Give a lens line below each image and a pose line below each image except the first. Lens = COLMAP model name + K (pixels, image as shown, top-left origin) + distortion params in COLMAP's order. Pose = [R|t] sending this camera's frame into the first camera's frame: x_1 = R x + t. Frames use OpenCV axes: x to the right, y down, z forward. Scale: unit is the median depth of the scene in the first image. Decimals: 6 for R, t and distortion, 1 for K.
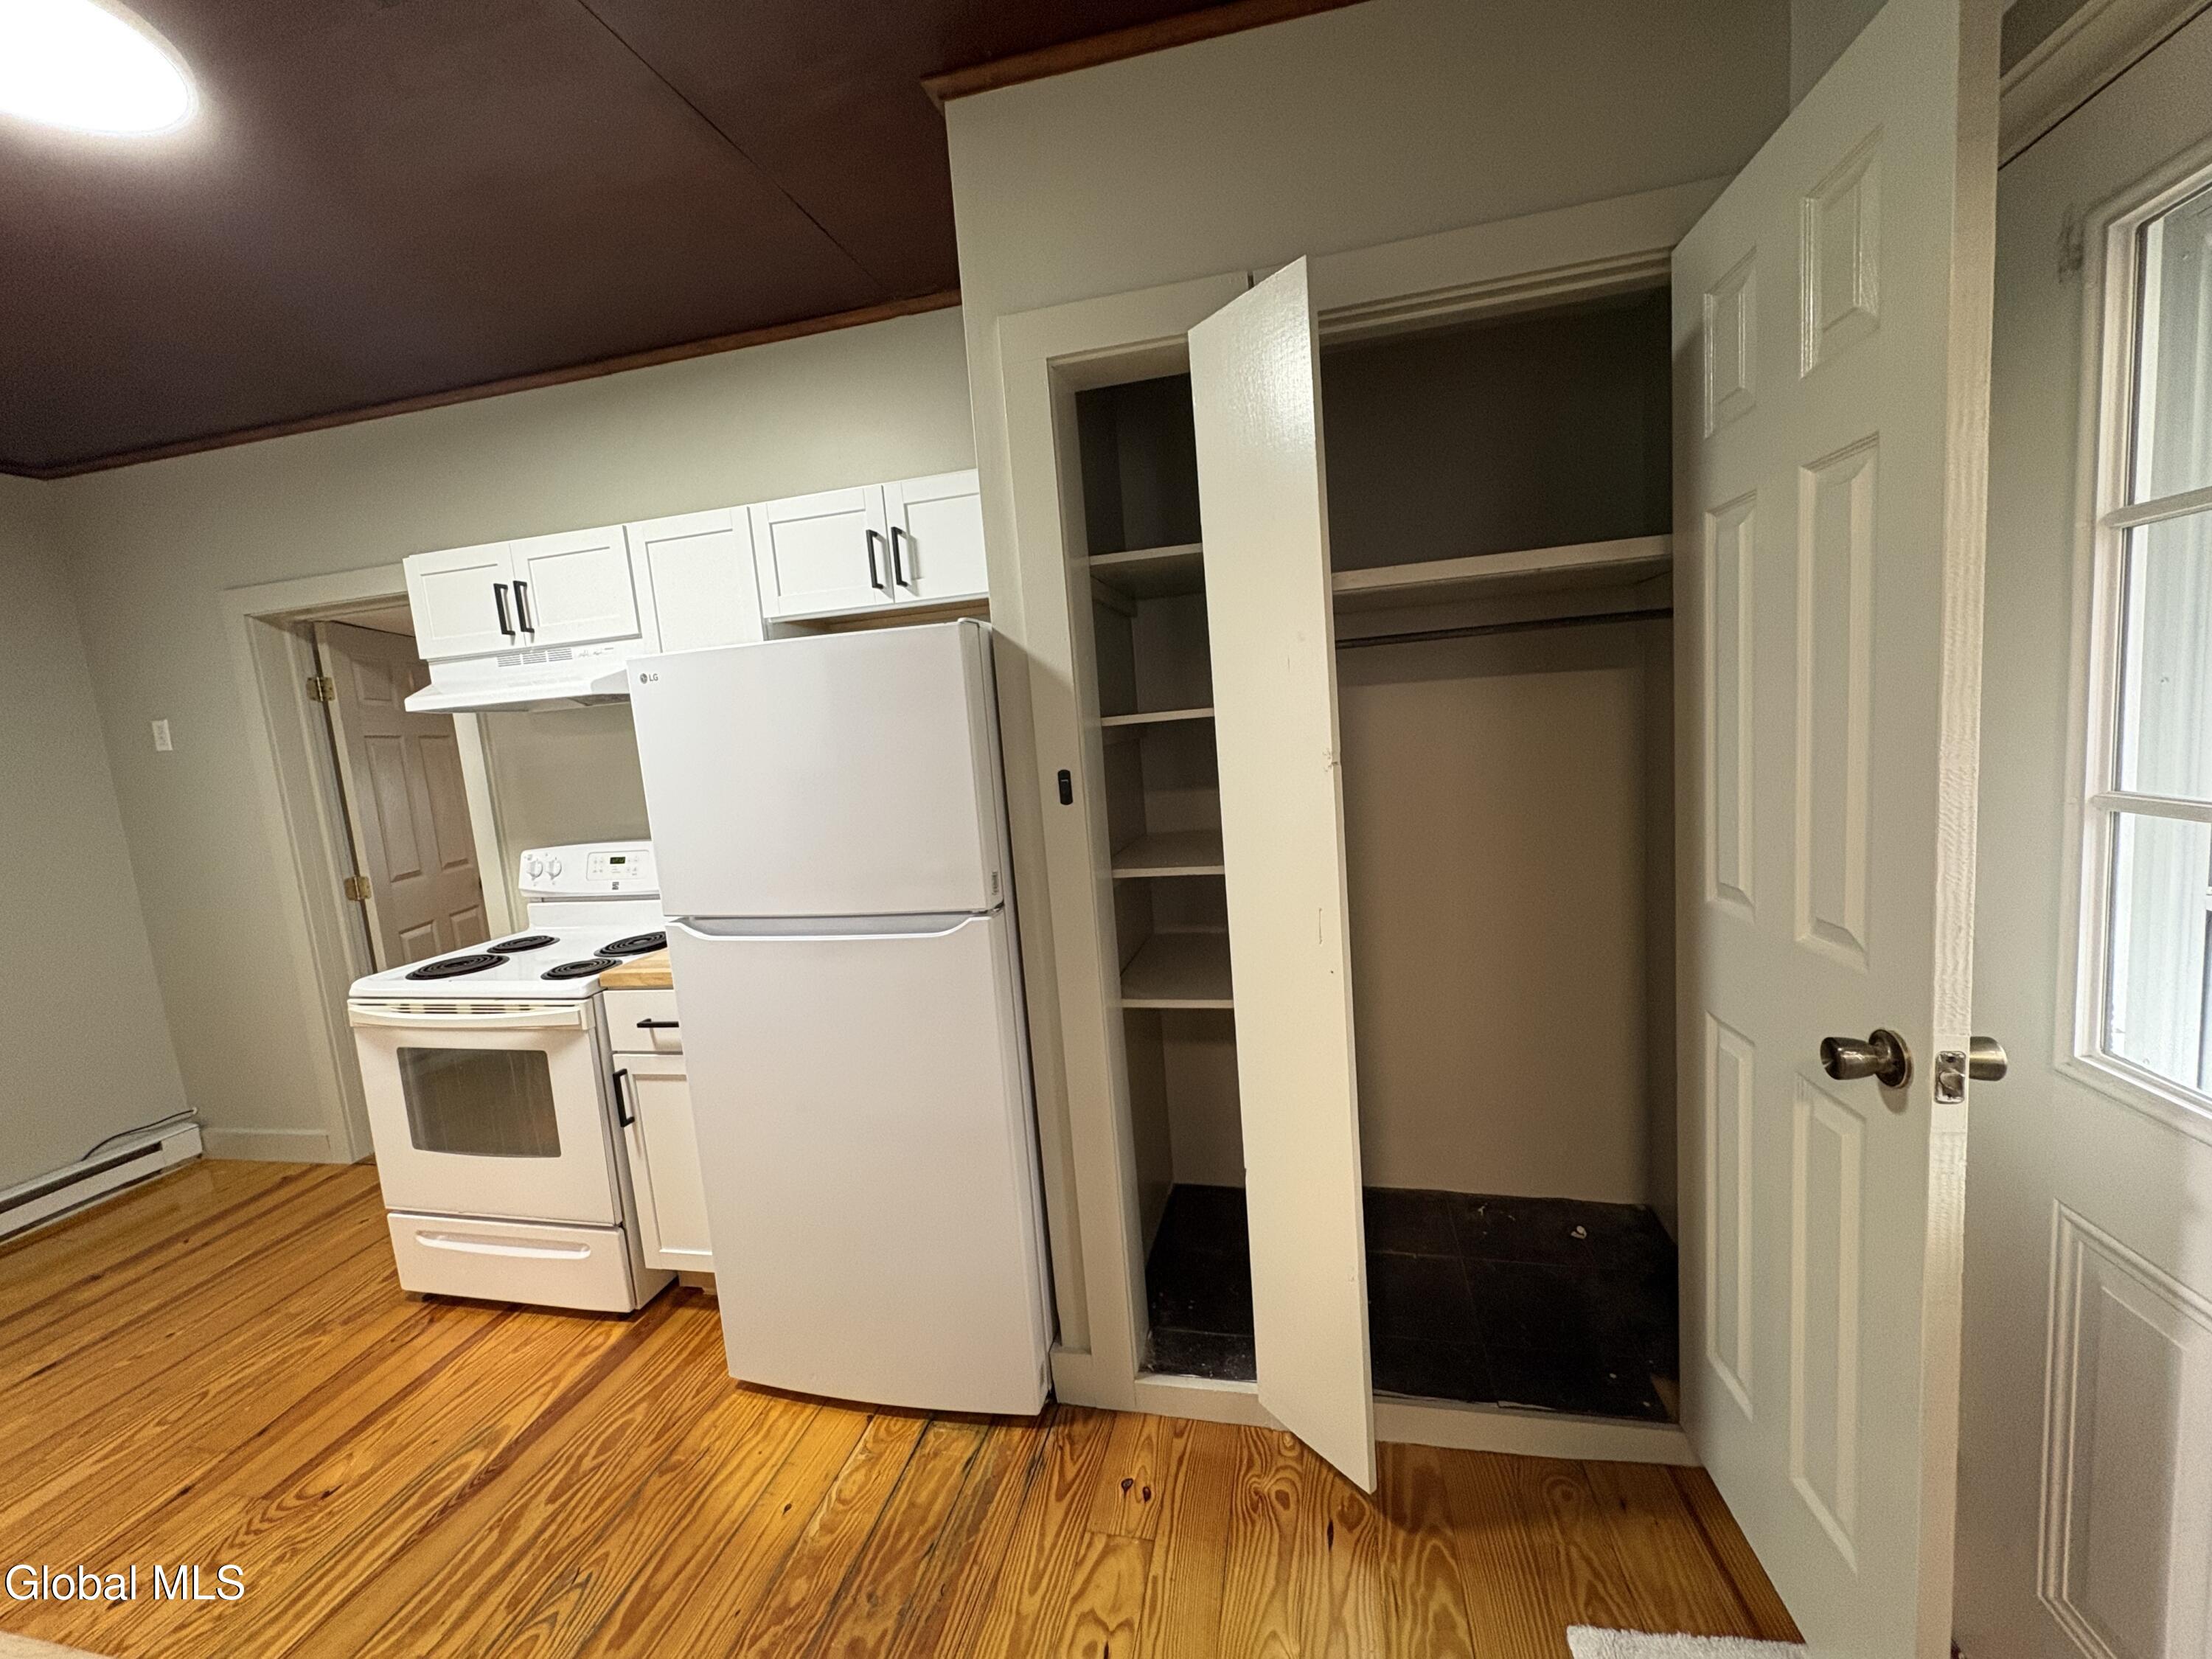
lens RADIAL K [[883.2, 0, 1106.8], [0, 883.2, 826.2], [0, 0, 1]] dist [0.001561, -0.000725]
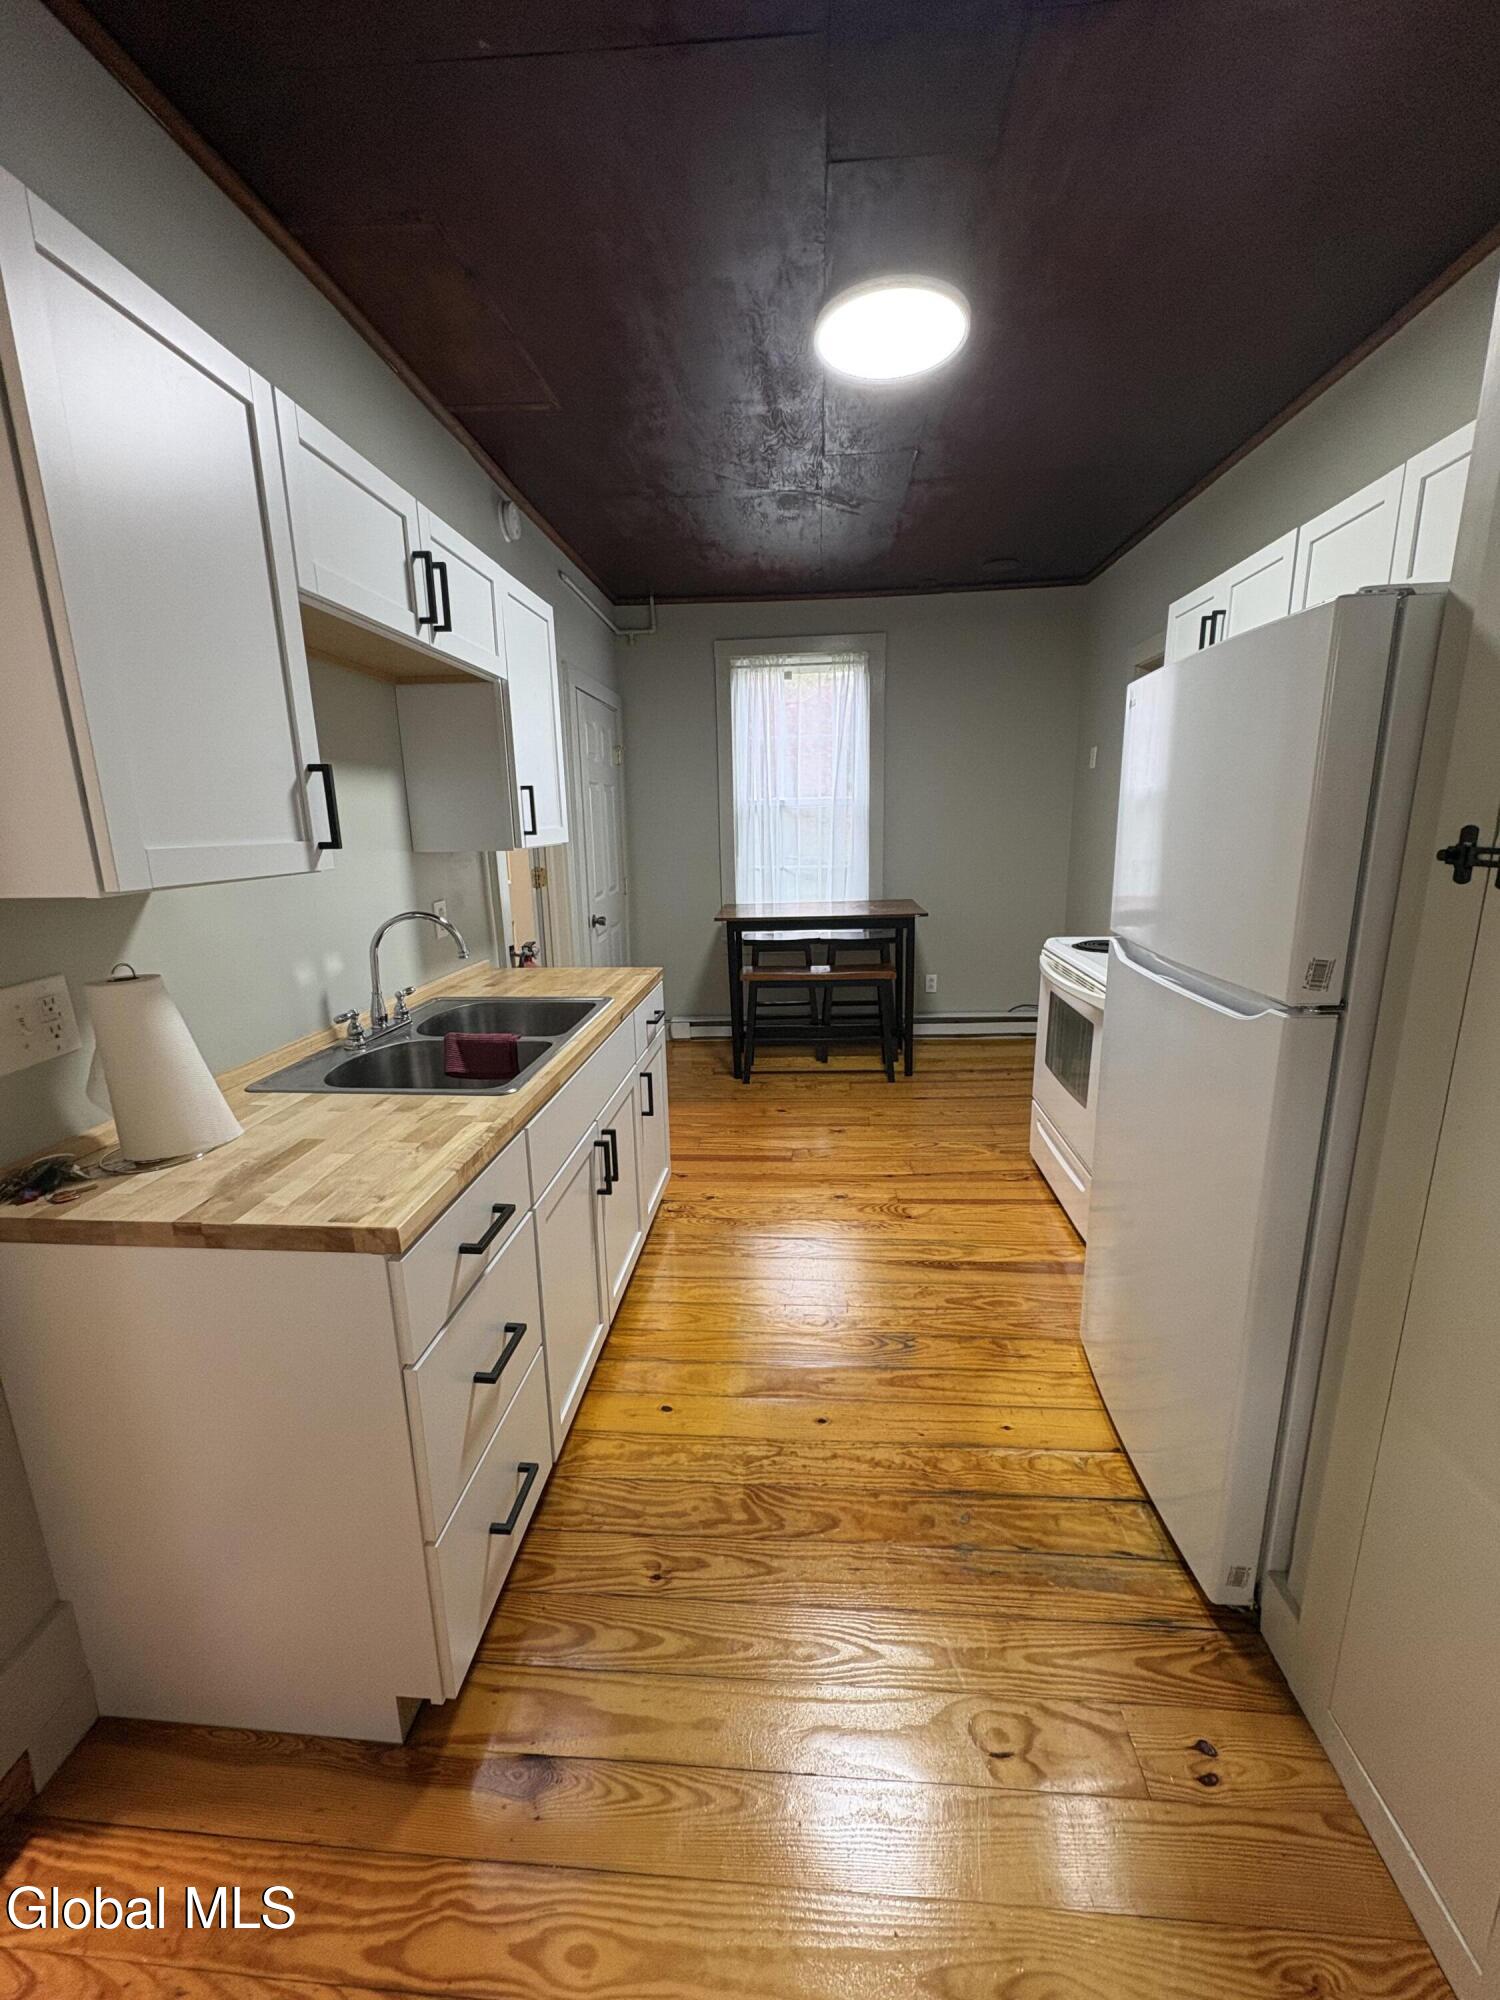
lens RADIAL K [[798.5, 0, 755.6], [0, 798.5, 1003.4], [0, 0, 1]] dist [0.001561, -0.000725]
pose [[0.144180, 0.296451, -0.944102, 0.432954], [-0.107430, 0.953121, 0.282877, -0.050086], [0.983703, 0.060639, 0.169269, 0.431270]]
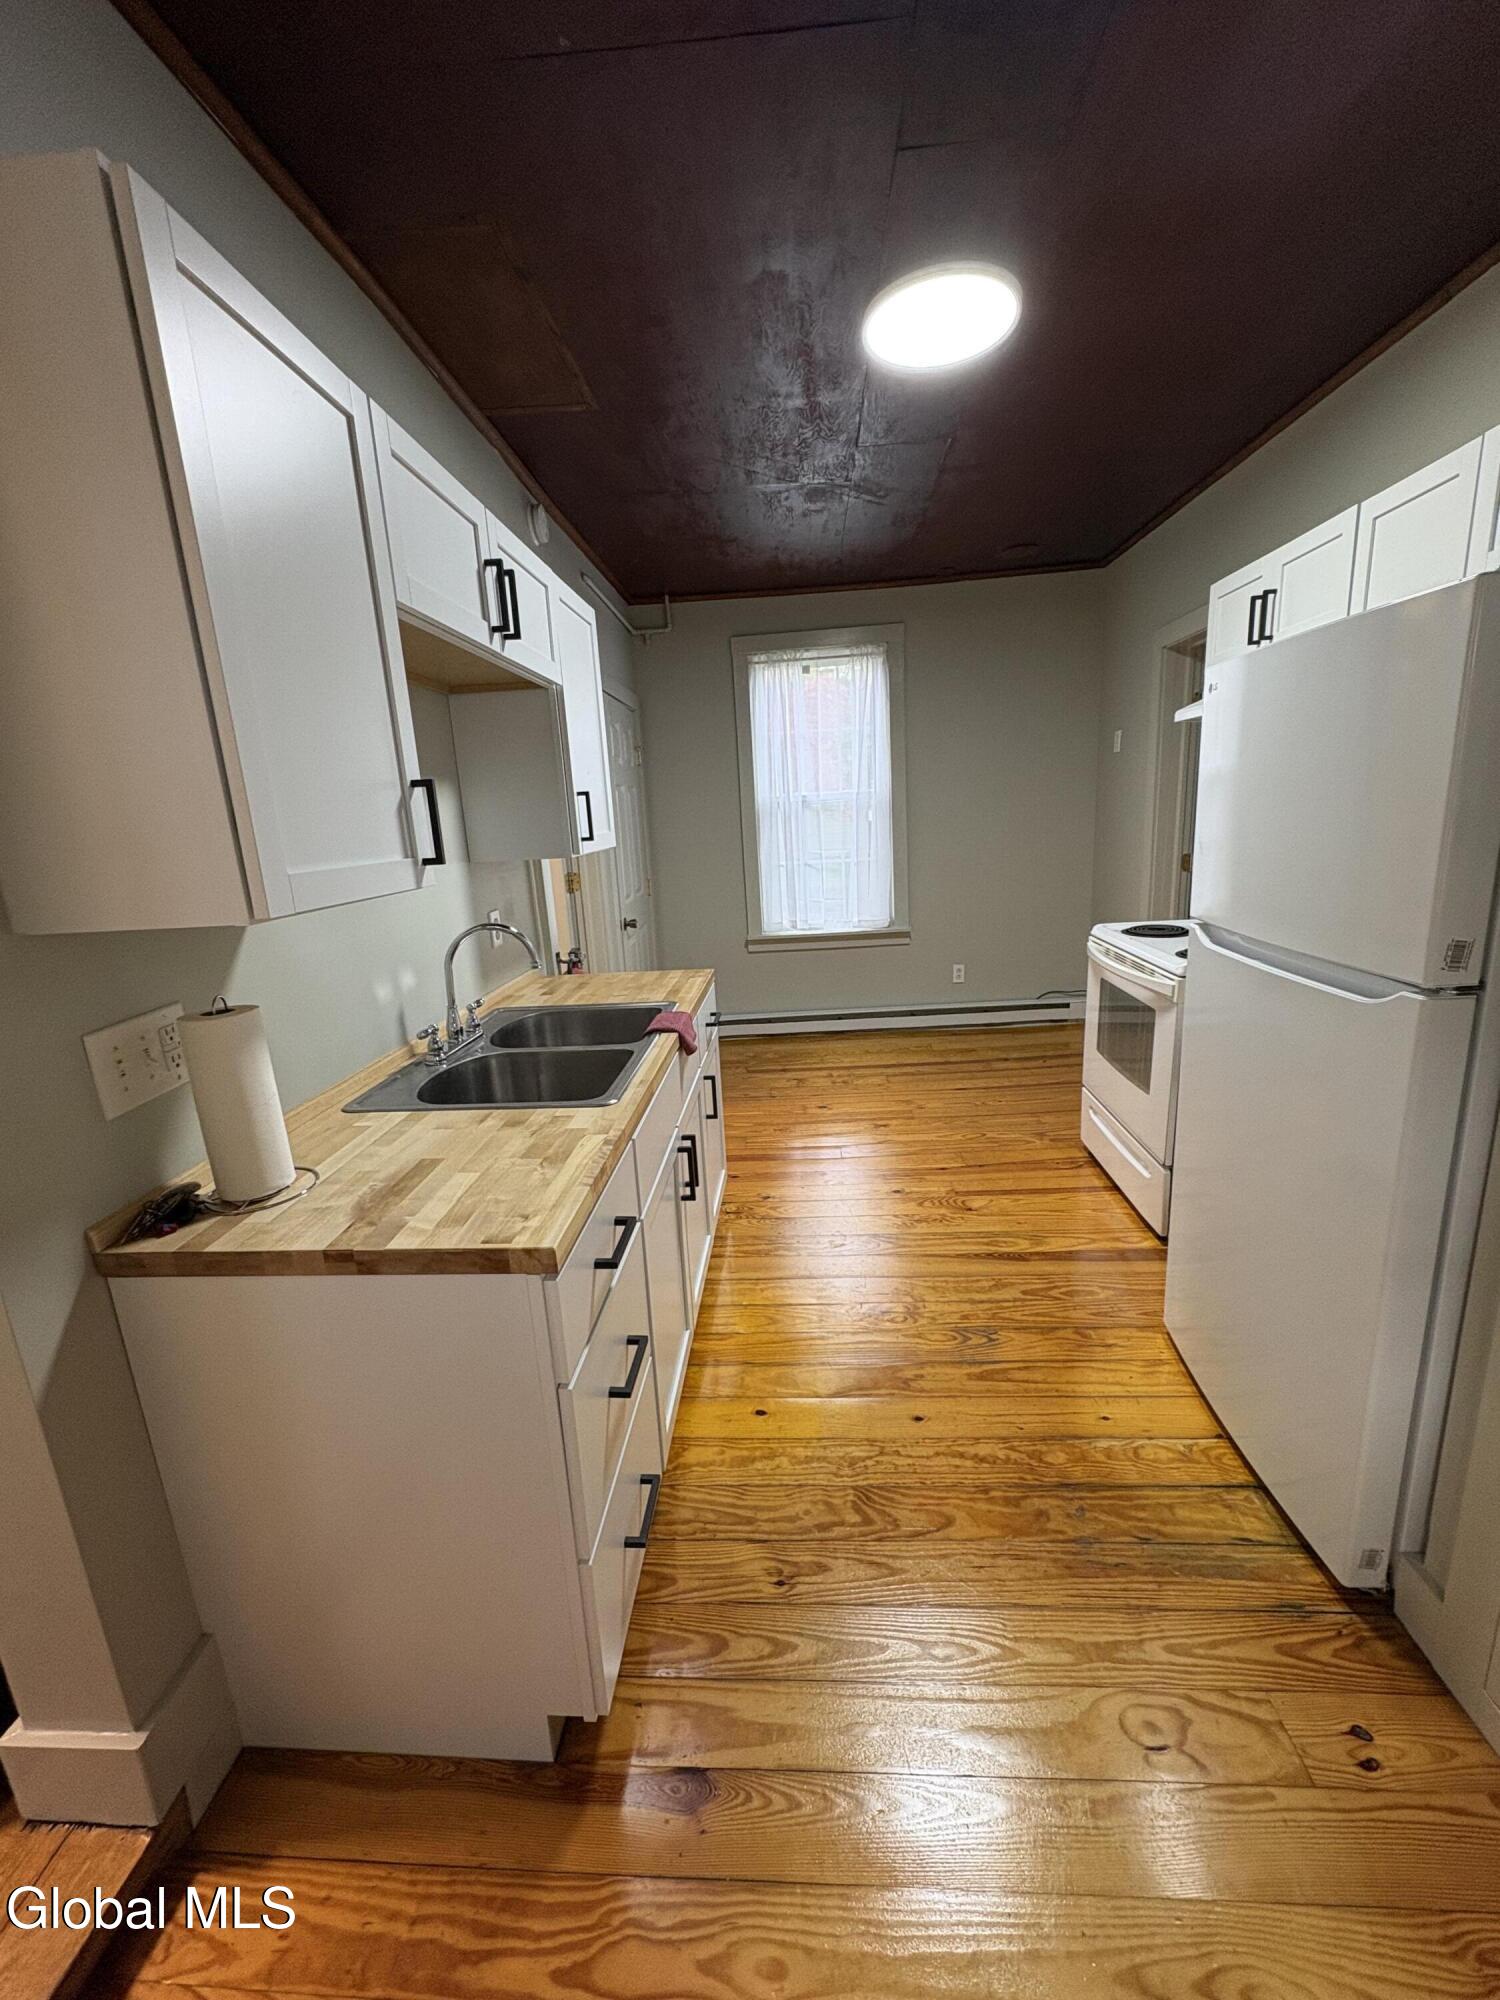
lens RADIAL K [[798.5, 0, 753.8], [0, 798.5, 1002.9], [0, 0, 1]] dist [0.001561, -0.000725]
pose [[0.159495, 0.296438, -0.941640, 0.406903], [-0.072469, 0.954793, 0.288304, -0.046178], [0.984535, 0.022257, 0.173767, 0.318115]]
